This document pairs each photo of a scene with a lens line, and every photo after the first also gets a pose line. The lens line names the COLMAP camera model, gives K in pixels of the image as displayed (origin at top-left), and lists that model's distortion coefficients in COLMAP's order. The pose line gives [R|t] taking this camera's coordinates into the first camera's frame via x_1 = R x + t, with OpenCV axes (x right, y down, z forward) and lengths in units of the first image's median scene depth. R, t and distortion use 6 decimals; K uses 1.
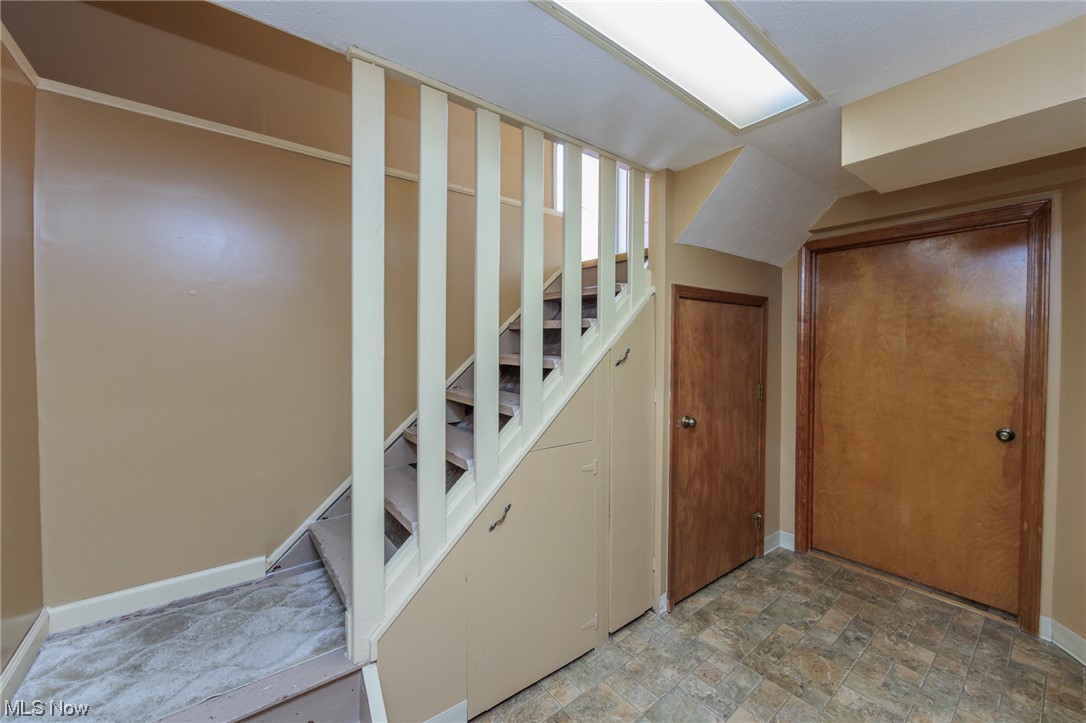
lens RADIAL K [[425.2, 0, 547.9], [0, 425.2, 352.1], [0, 0, 1]] dist [-0.001244, -0.000136]
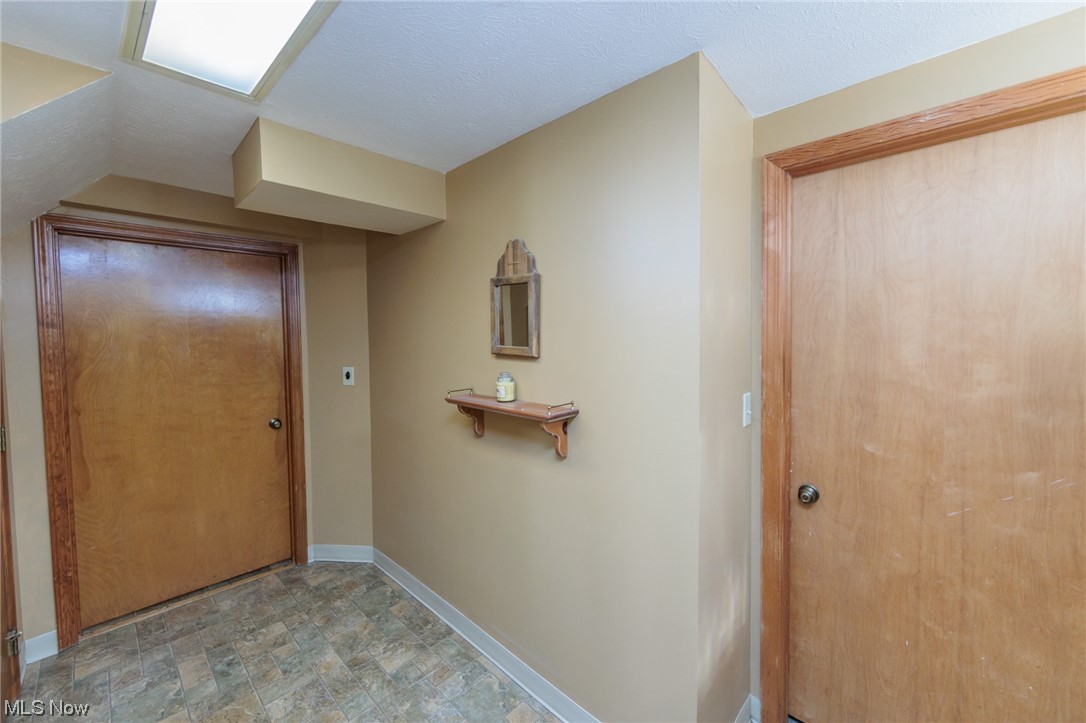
lens RADIAL K [[425.2, 0, 547.9], [0, 425.2, 352.1], [0, 0, 1]] dist [-0.001244, -0.000136]
pose [[-0.141115, -0.039349, 0.989211, -0.273028], [0.022727, 0.998818, 0.042974, -0.052192], [-0.989732, 0.028546, -0.140054, 0.367299]]
